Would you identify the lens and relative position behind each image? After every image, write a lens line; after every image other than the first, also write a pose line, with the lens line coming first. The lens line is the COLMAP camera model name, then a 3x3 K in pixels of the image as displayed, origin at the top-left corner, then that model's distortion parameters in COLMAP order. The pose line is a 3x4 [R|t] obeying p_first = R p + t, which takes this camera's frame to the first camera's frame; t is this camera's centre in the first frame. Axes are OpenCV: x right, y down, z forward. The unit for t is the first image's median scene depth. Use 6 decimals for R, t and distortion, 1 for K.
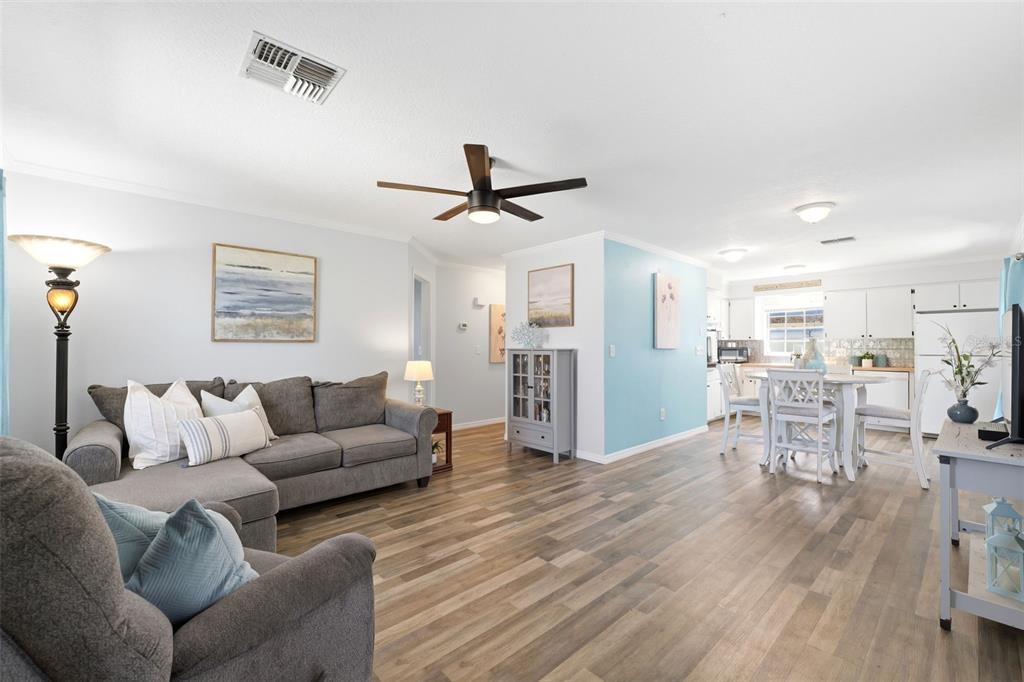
lens RADIAL K [[428.5, 0, 512.4], [0, 428.5, 339.2], [0, 0, 1]] dist [0.003209, 0.000097]
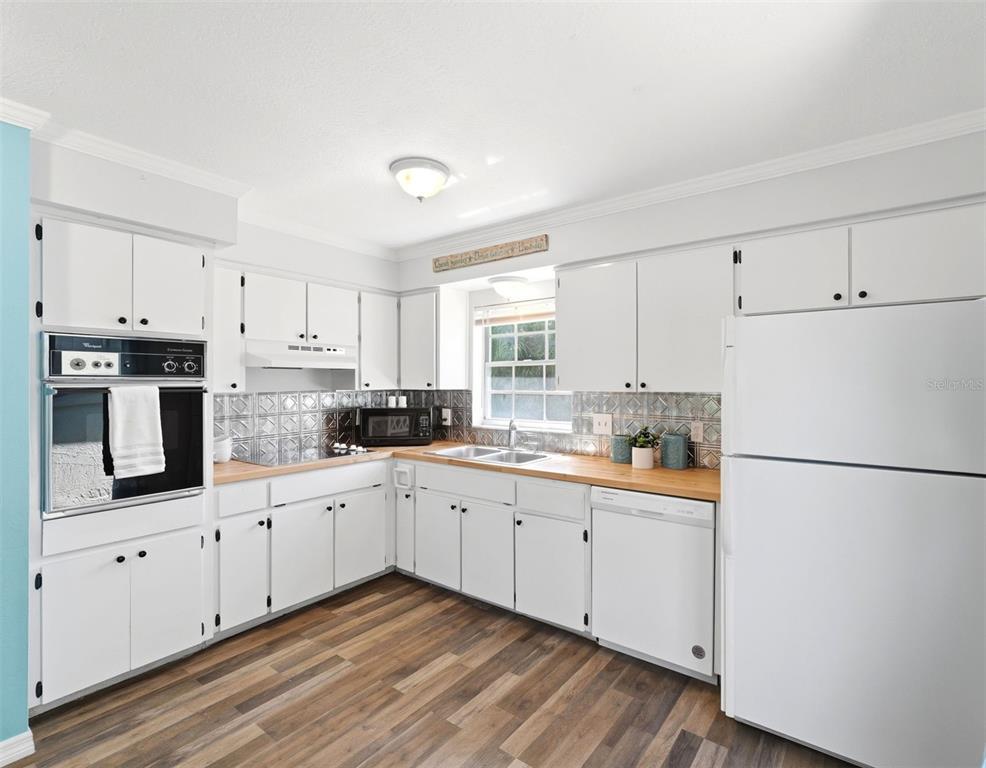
lens RADIAL K [[483.5, 0, 524.9], [0, 483.5, 381.6], [0, 0, 1]] dist [-0.000507, -0.000018]
pose [[0.982576, -0.001273, 0.185855, 0.404852], [-0.001891, 0.999856, 0.016844, -0.010593], [-0.185849, -0.016902, 0.982433, 0.380177]]
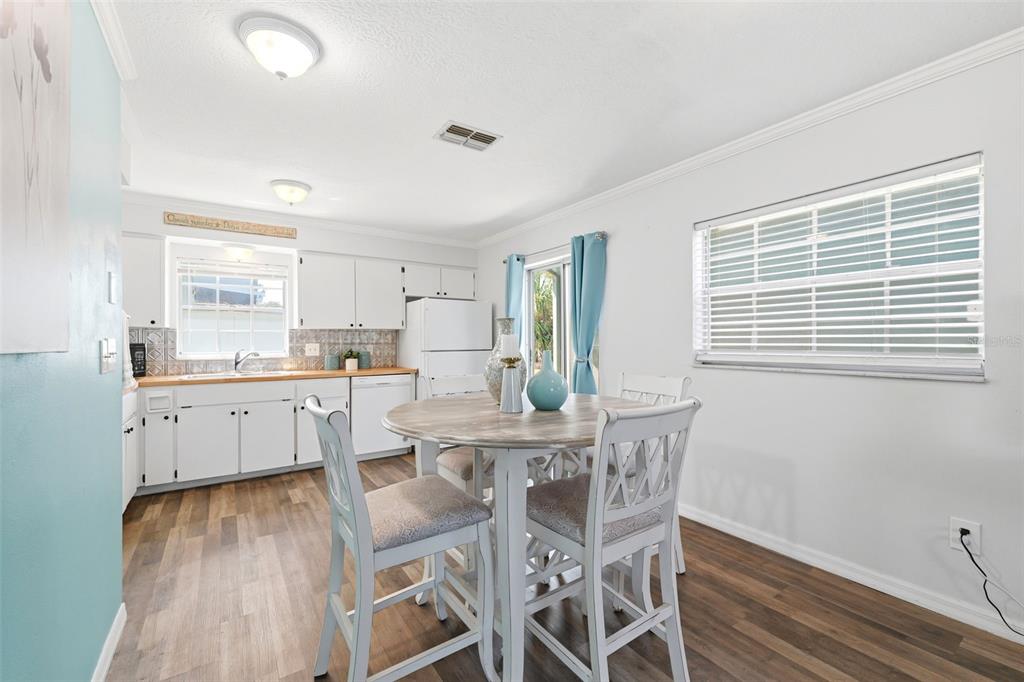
lens RADIAL K [[428.5, 0, 527.3], [0, 428.5, 338.3], [0, 0, 1]] dist [0.003209, 0.000097]
pose [[0.123940, 0.003434, 0.992284, 0.106669], [-0.011987, 0.999926, -0.001963, 0.007185], [-0.992217, -0.011651, 0.123972, 0.394858]]
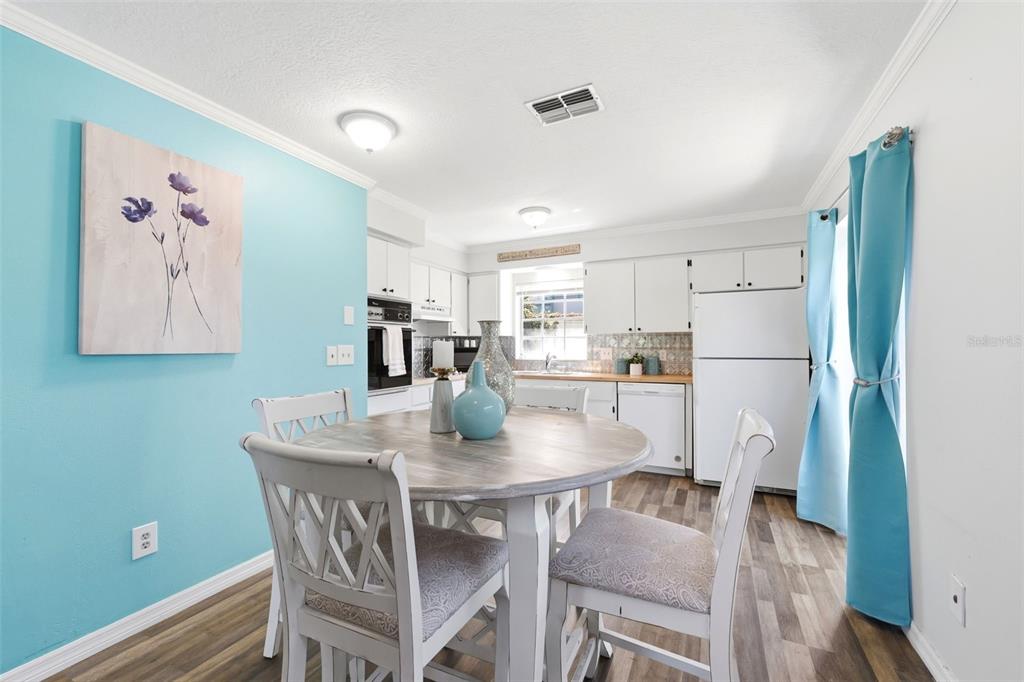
lens RADIAL K [[428.5, 0, 507.9], [0, 428.5, 343.7], [0, 0, 1]] dist [0.003209, 0.000097]
pose [[0.933945, -0.003487, 0.357399, 0.246360], [-0.000583, 0.999936, 0.011279, 0.004617], [-0.357416, -0.010742, 0.933884, 0.274515]]
